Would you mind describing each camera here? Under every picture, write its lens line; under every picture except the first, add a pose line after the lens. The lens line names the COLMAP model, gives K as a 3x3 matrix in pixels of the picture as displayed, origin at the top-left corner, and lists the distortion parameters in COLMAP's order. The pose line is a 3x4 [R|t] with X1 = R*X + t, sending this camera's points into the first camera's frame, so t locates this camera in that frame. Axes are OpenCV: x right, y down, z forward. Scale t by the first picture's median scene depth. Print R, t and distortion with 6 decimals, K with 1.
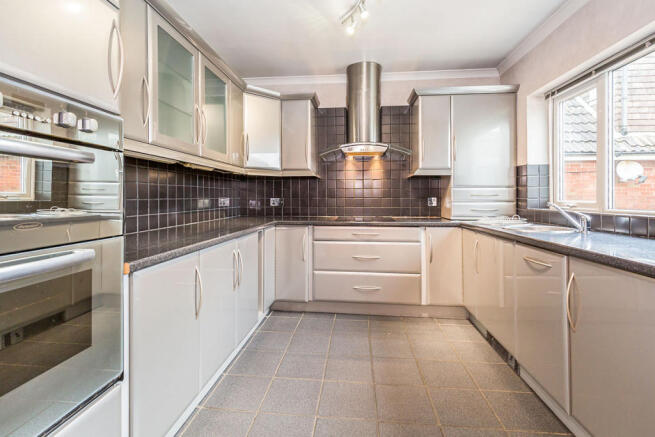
lens RADIAL K [[301.7, 0, 326.5], [0, 301.7, 195.4], [0, 0, 1]] dist [-0.010766, 0.000047]
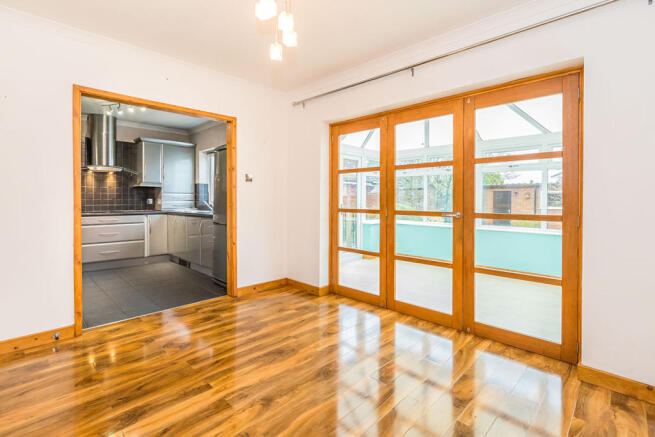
lens RADIAL K [[301.7, 0, 337.8], [0, 301.7, 195.6], [0, 0, 1]] dist [-0.010766, 0.000047]
pose [[0.625518, -0.002704, 0.780205, -0.369748], [-0.002173, 0.999984, 0.005207, -0.025114], [-0.780207, -0.004953, 0.625502, -1.051459]]
